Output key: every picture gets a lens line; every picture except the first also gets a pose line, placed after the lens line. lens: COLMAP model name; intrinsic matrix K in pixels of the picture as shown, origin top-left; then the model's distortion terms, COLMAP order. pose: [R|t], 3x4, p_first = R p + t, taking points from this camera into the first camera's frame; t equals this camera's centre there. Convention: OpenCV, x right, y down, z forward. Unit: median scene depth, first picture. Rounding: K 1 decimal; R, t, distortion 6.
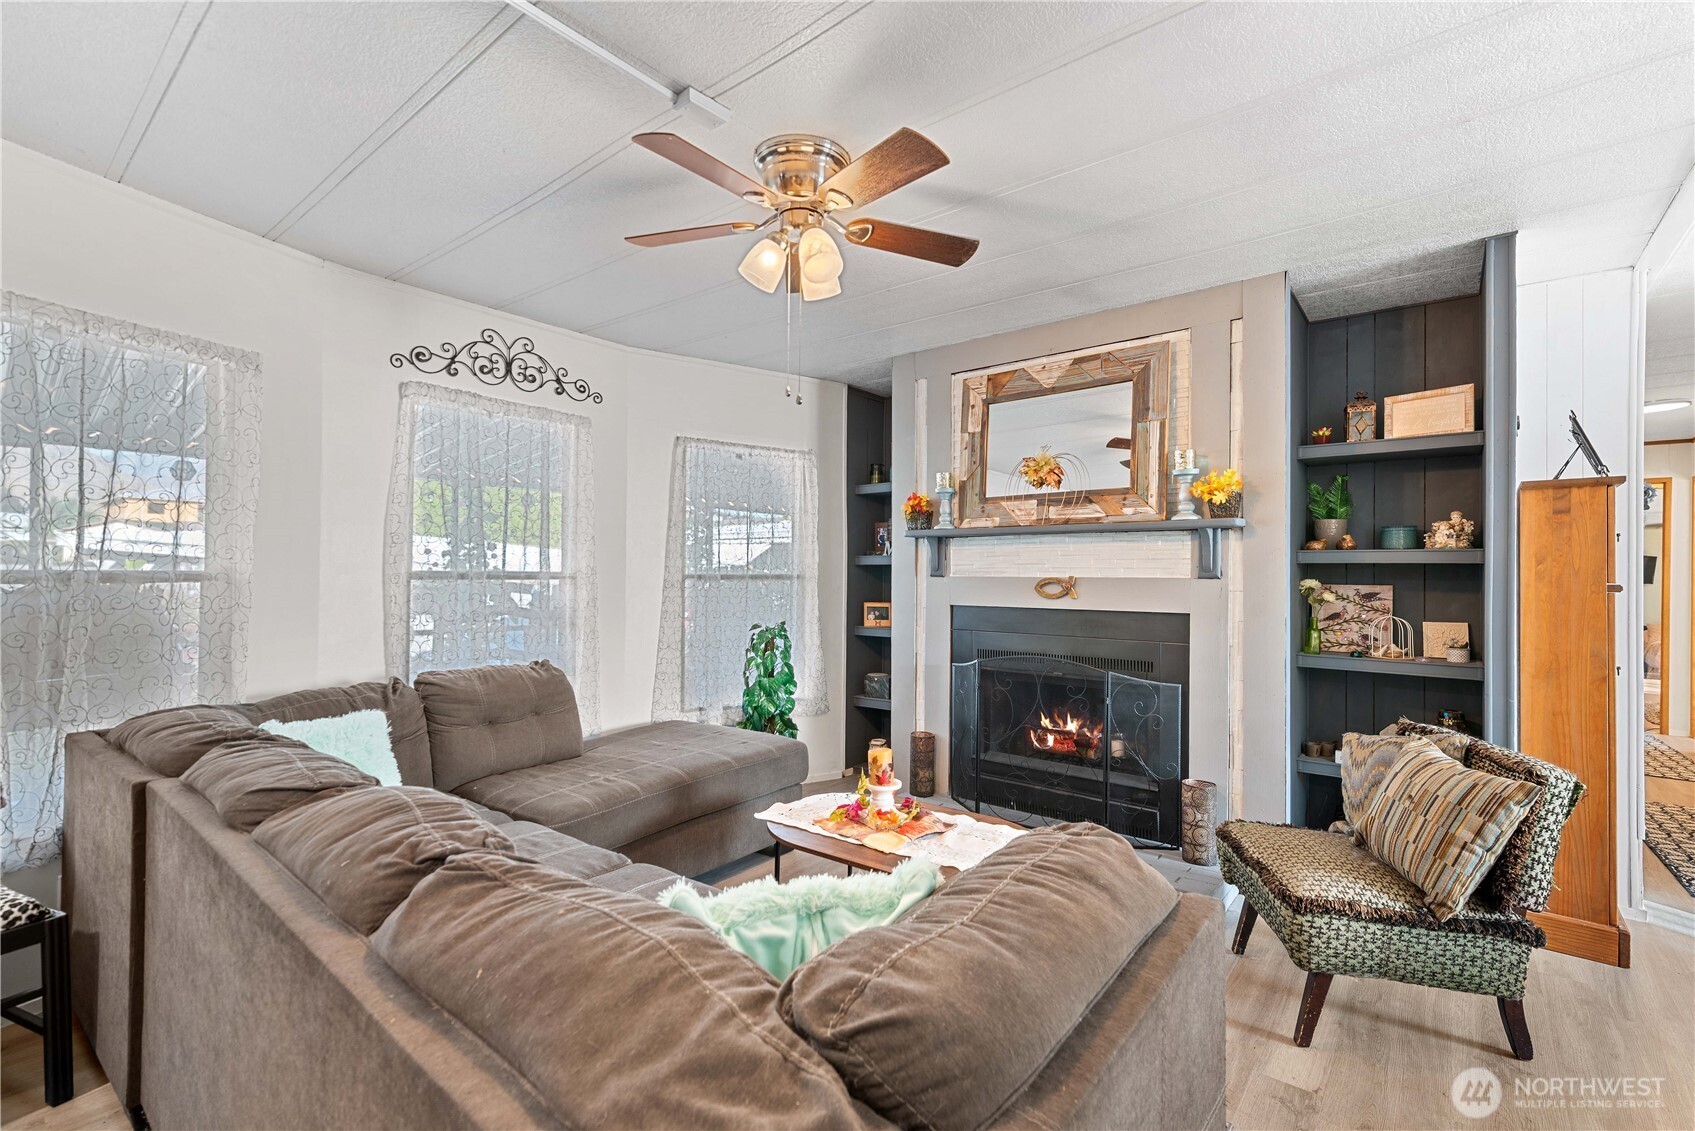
lens RADIAL K [[741.7, 0, 854.7], [0, 741.7, 564.9], [0, 0, 1]] dist [0.001913, -0.000052]
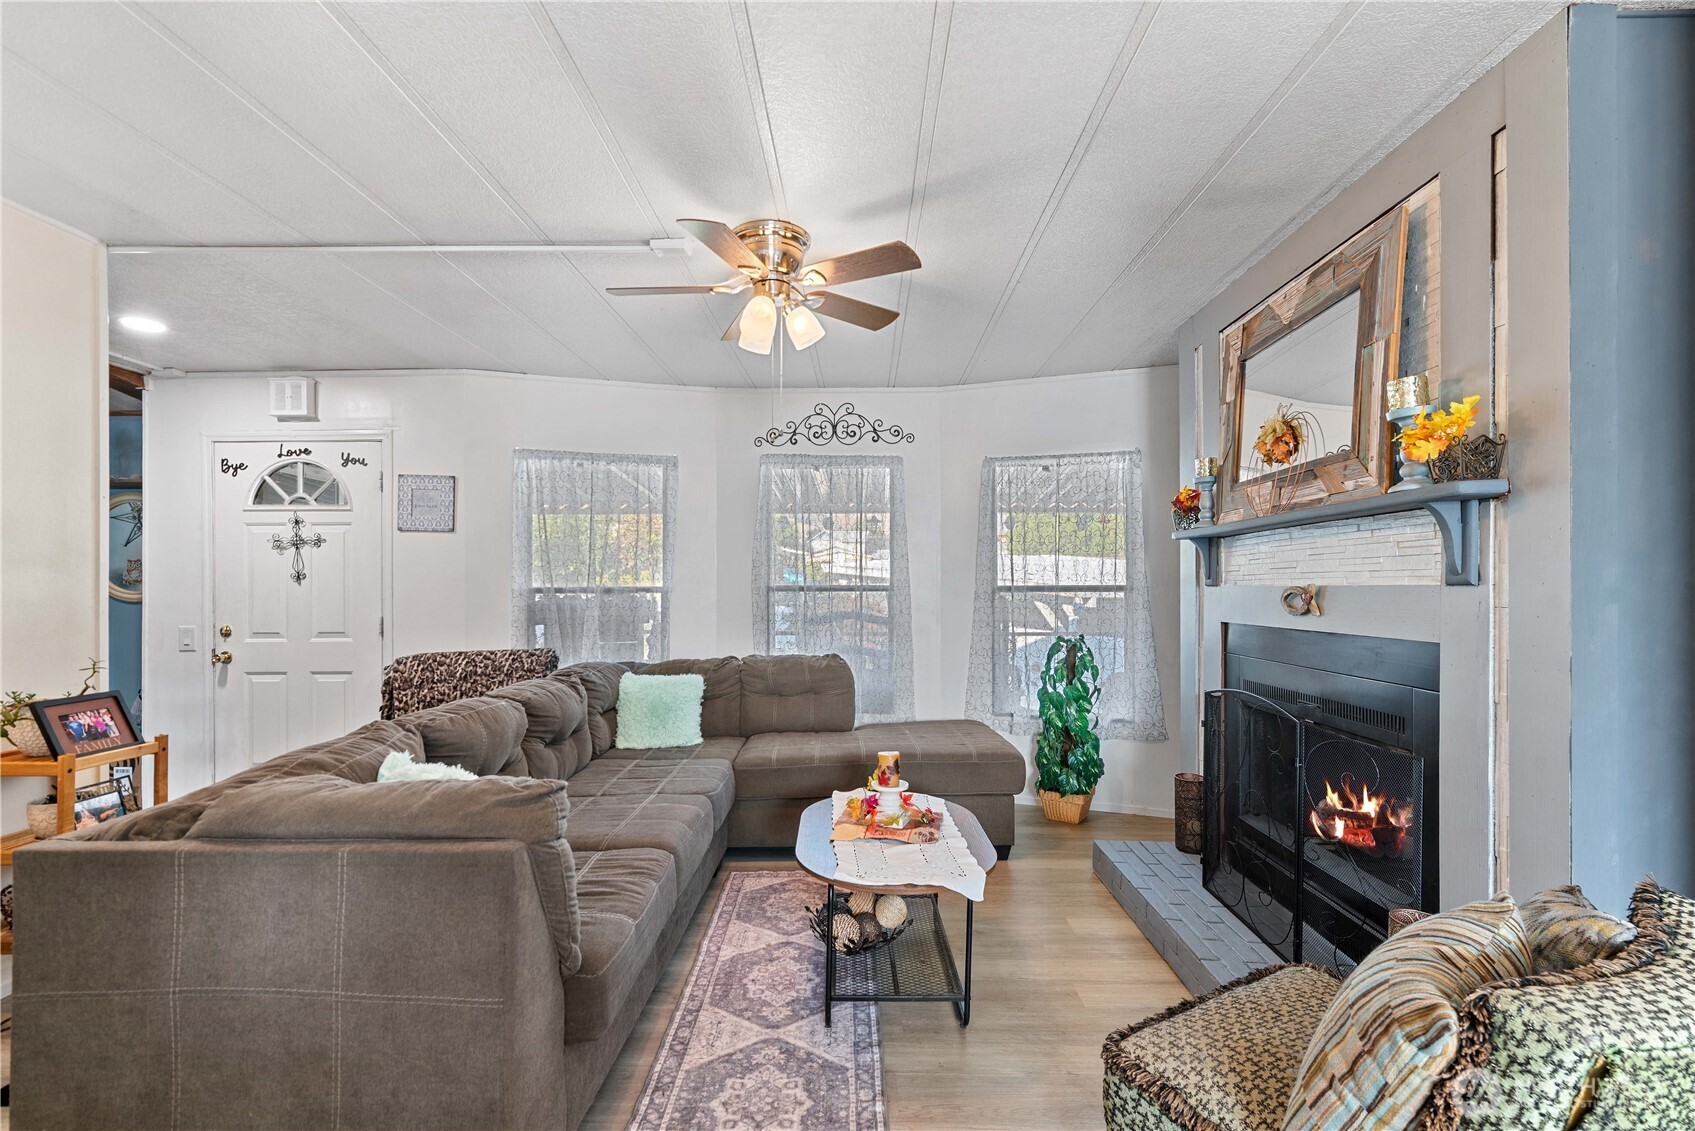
lens RADIAL K [[741.7, 0, 853.3], [0, 741.7, 581.0], [0, 0, 1]] dist [0.001913, -0.000052]
pose [[0.607289, -0.013741, -0.794362, 0.593516], [0.015290, 0.999867, -0.005606, 0.009202], [0.794334, -0.008742, 0.607419, 0.231091]]
